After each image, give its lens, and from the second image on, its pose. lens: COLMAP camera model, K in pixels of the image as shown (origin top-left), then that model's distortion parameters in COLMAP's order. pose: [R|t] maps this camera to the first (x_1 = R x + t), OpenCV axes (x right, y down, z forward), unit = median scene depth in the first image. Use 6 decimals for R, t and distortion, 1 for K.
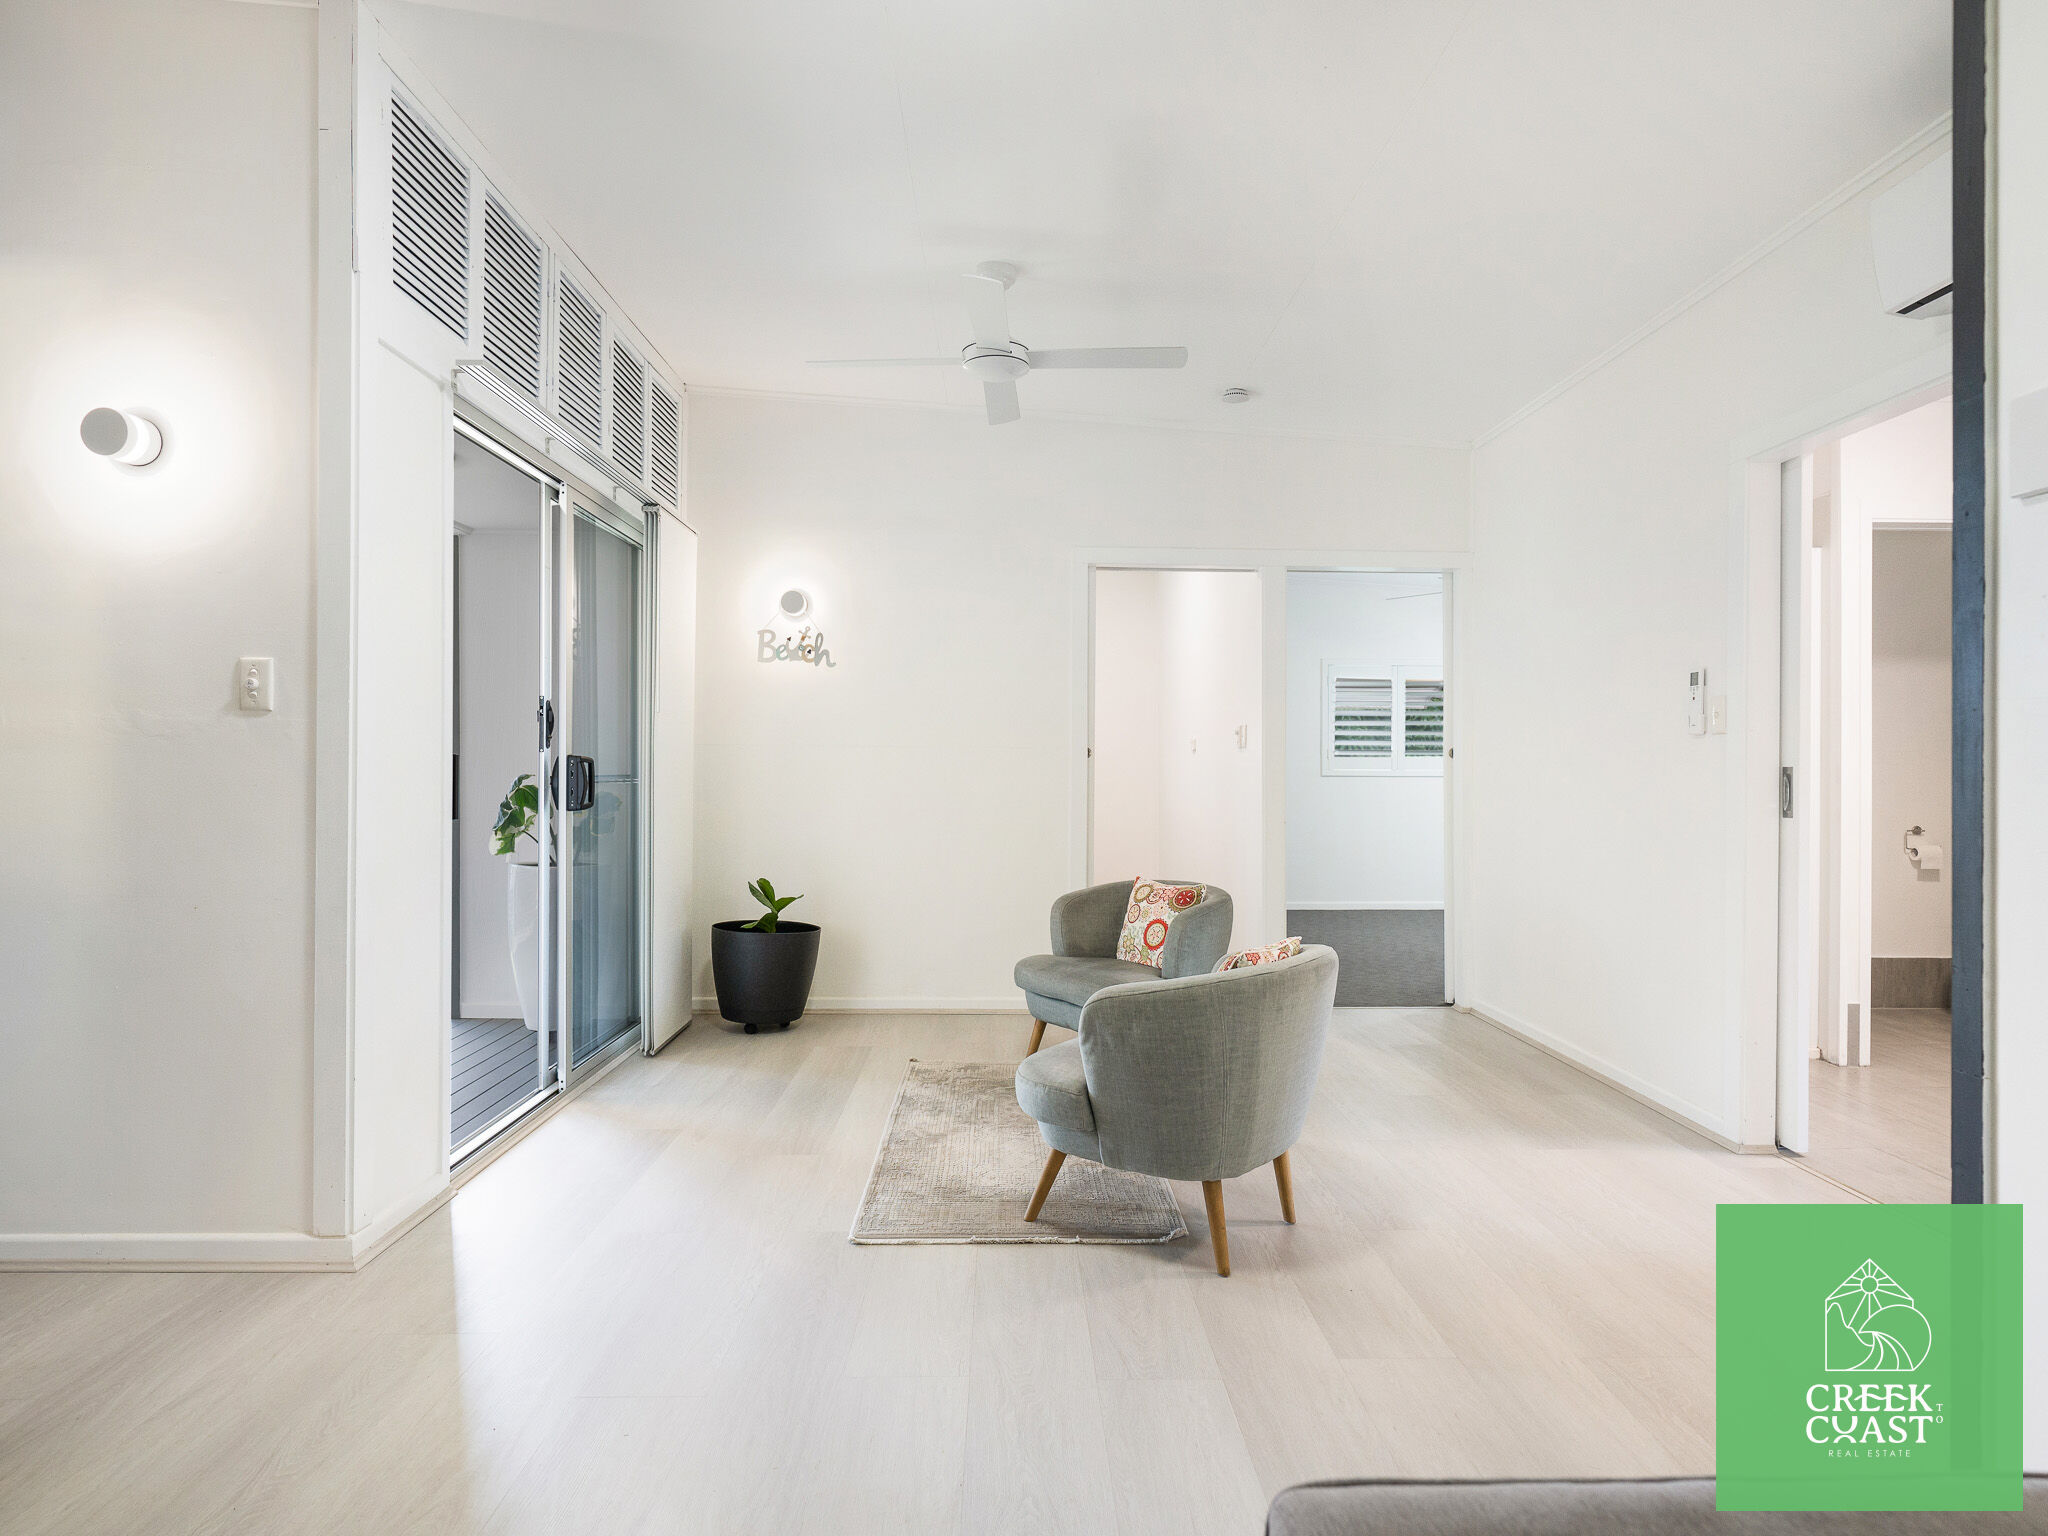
lens RADIAL K [[1101.3, 0, 1032.6], [0, 1101.3, 743.9], [0, 0, 1]] dist [-0.000630, -0.000179]
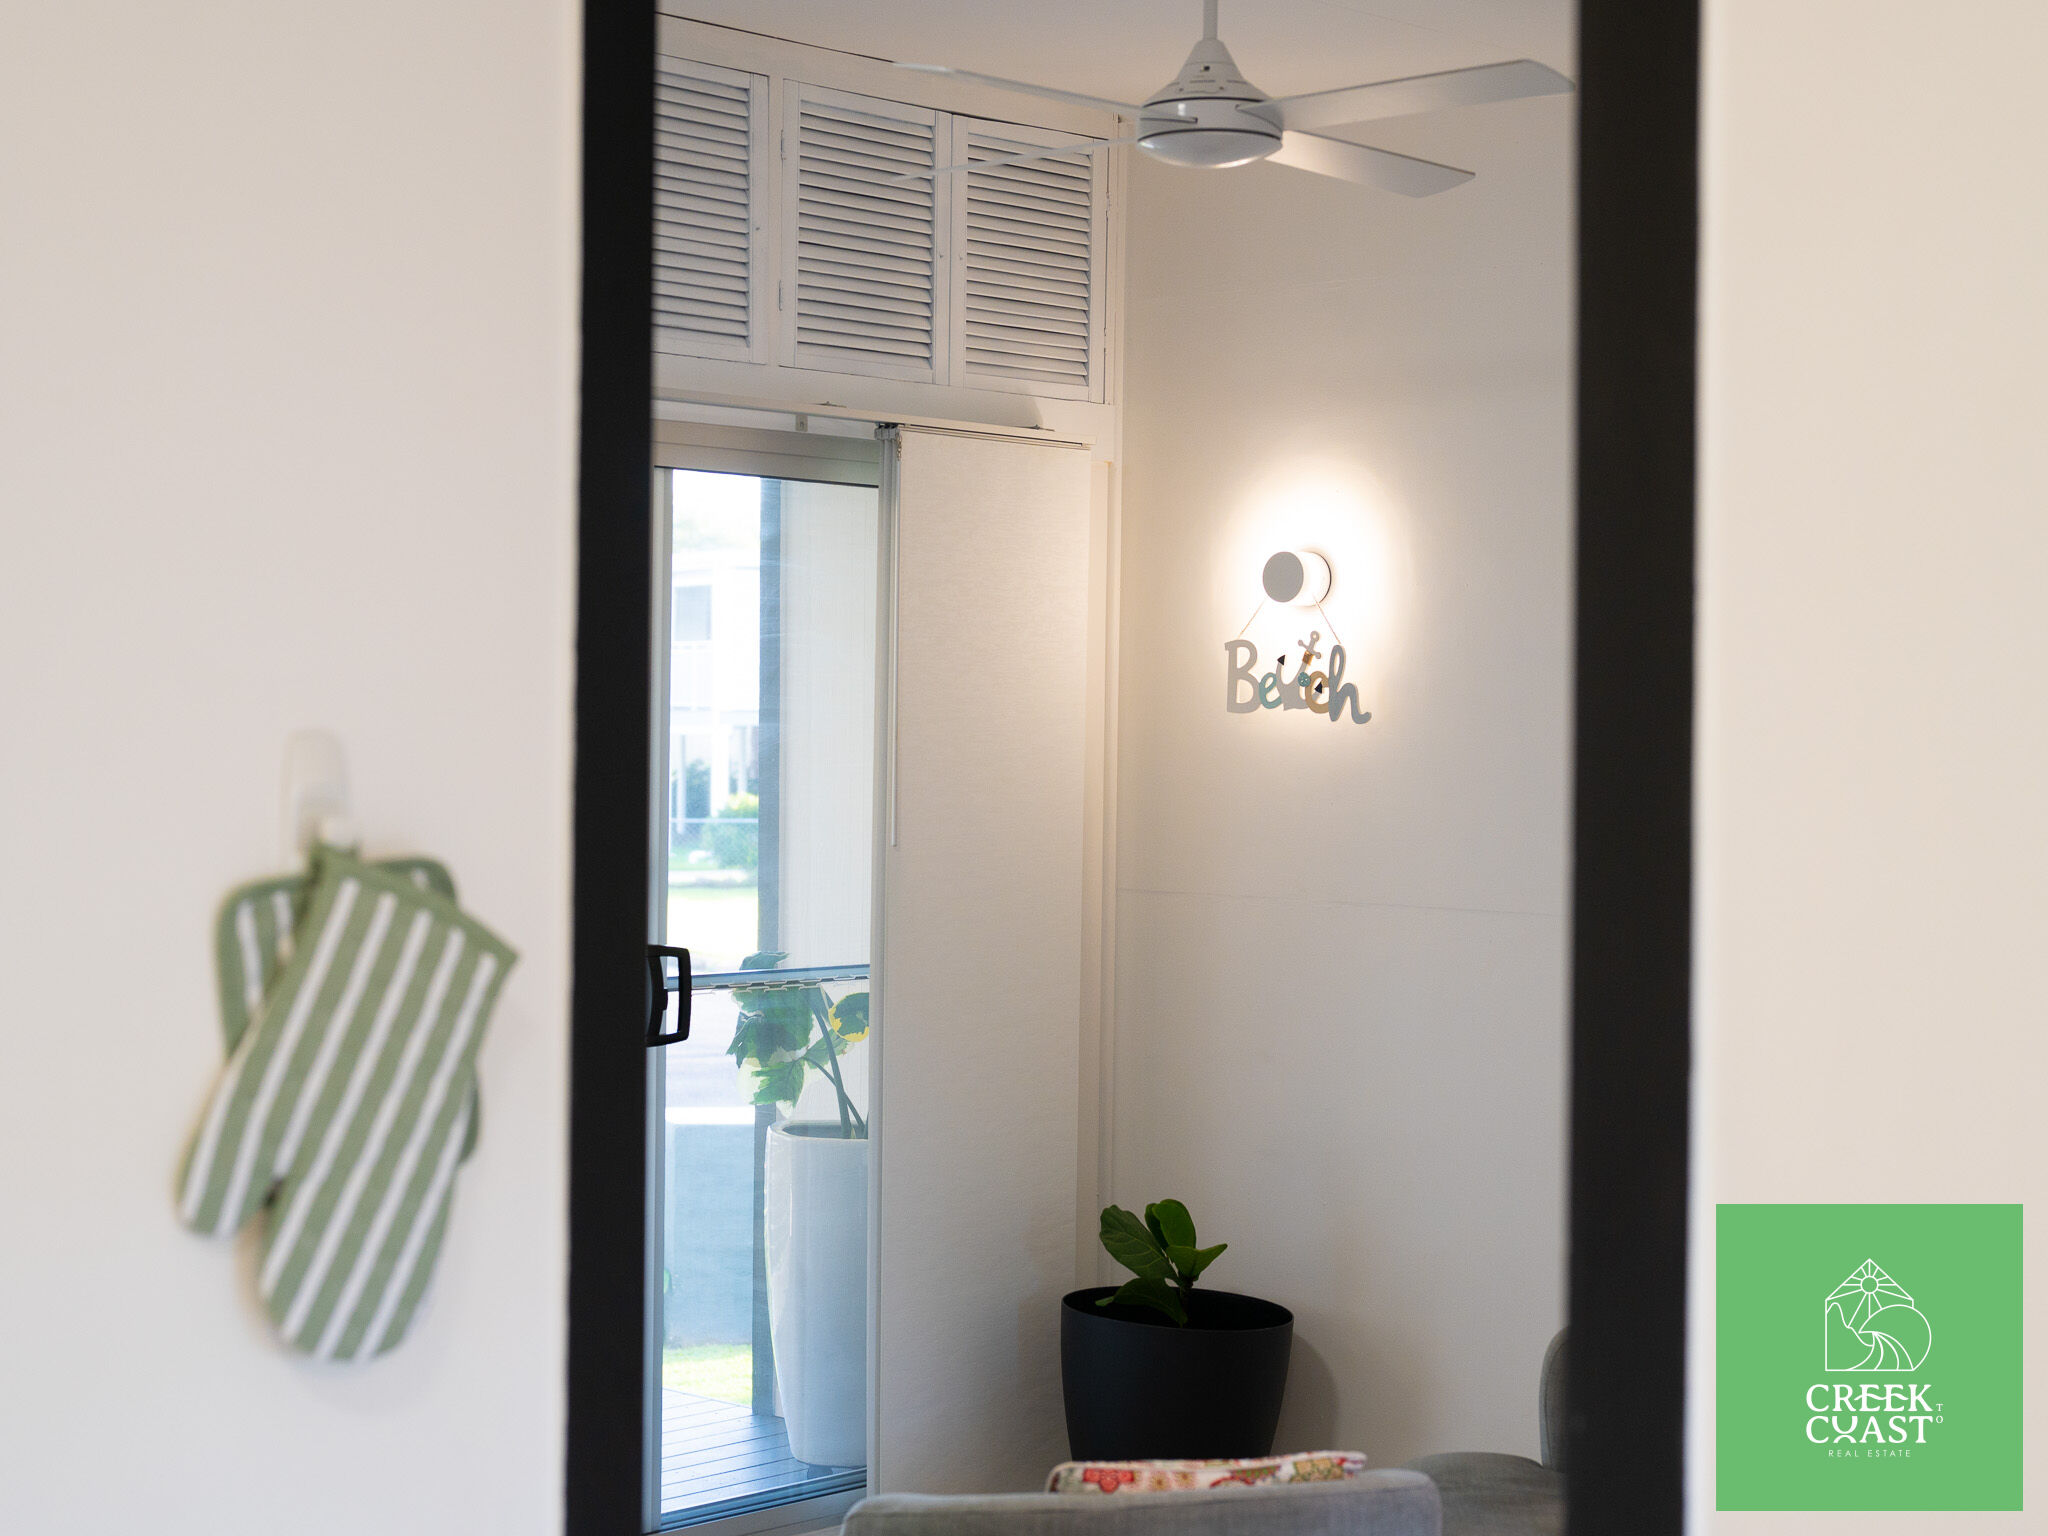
lens RADIAL K [[3383.7, 0, 1024.0], [0, 3383.7, 768.0], [0, 0, 1]] dist [0.056026, 0.005299]
pose [[0.728097, 0.015752, -0.685293, 0.629935], [0.004126, 0.999617, 0.027361, -0.089632], [0.685461, -0.022749, 0.727754, -0.053875]]
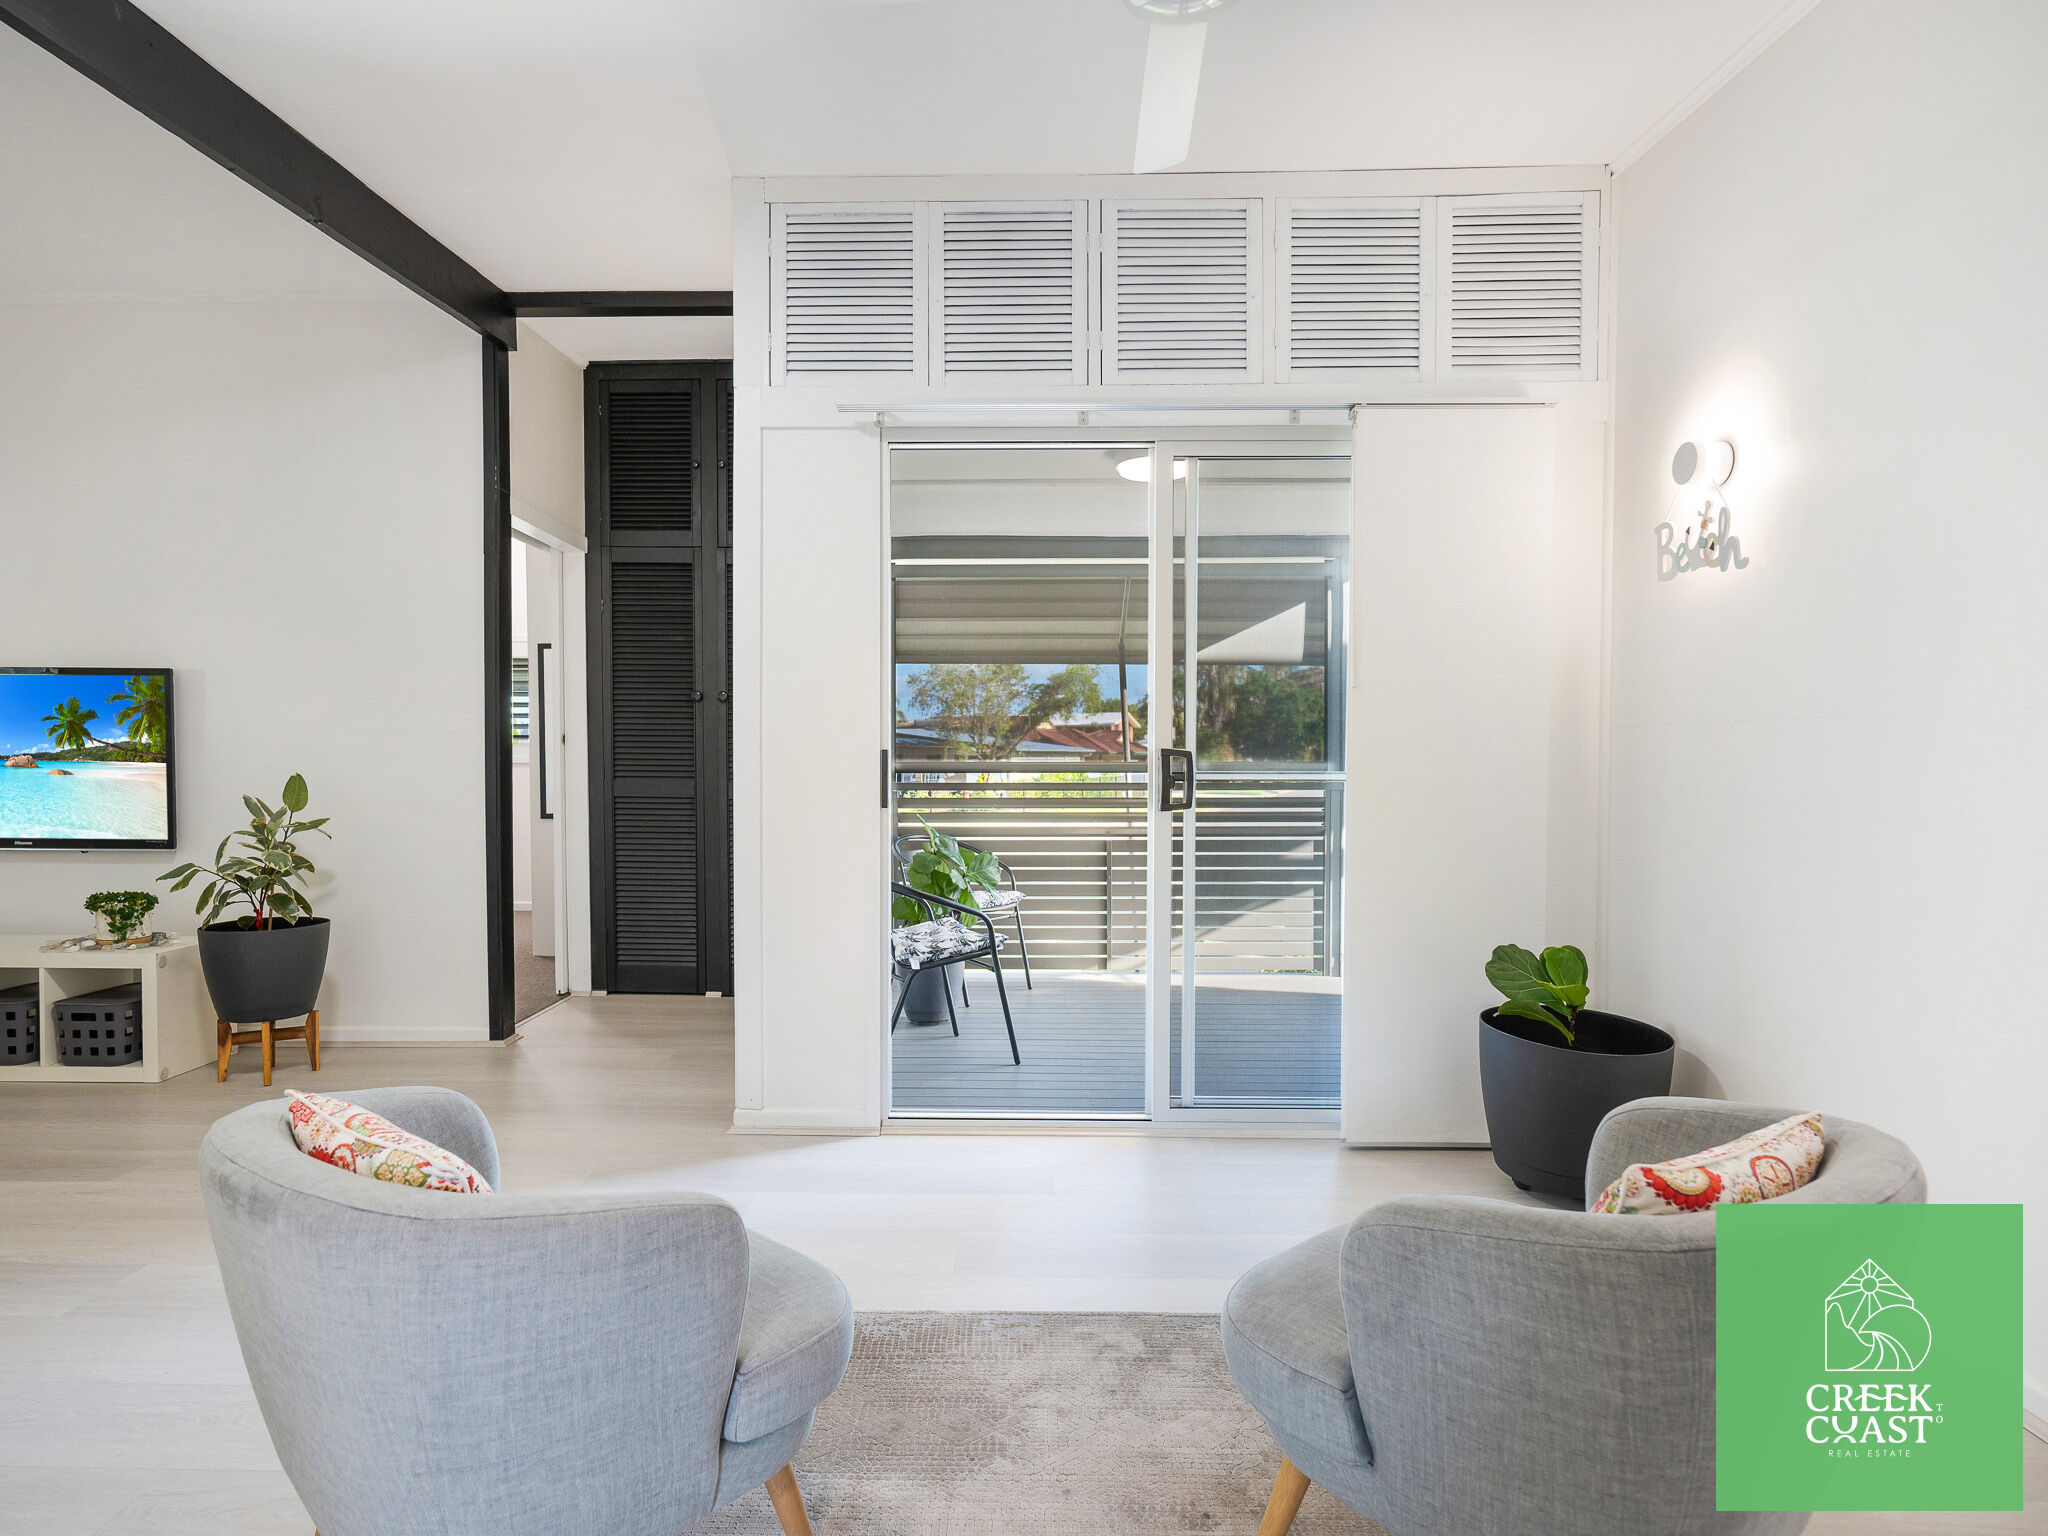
lens RADIAL K [[1120.2, 0, 993.3], [0, 1120.2, 790.4], [0, 0, 1]] dist [0.000623, 0.001038]
pose [[-0.034758, 0.026764, -0.999037, 0.357624], [0.022884, 0.999401, 0.025977, 0.012301], [0.999134, -0.021960, -0.035350, 0.667870]]
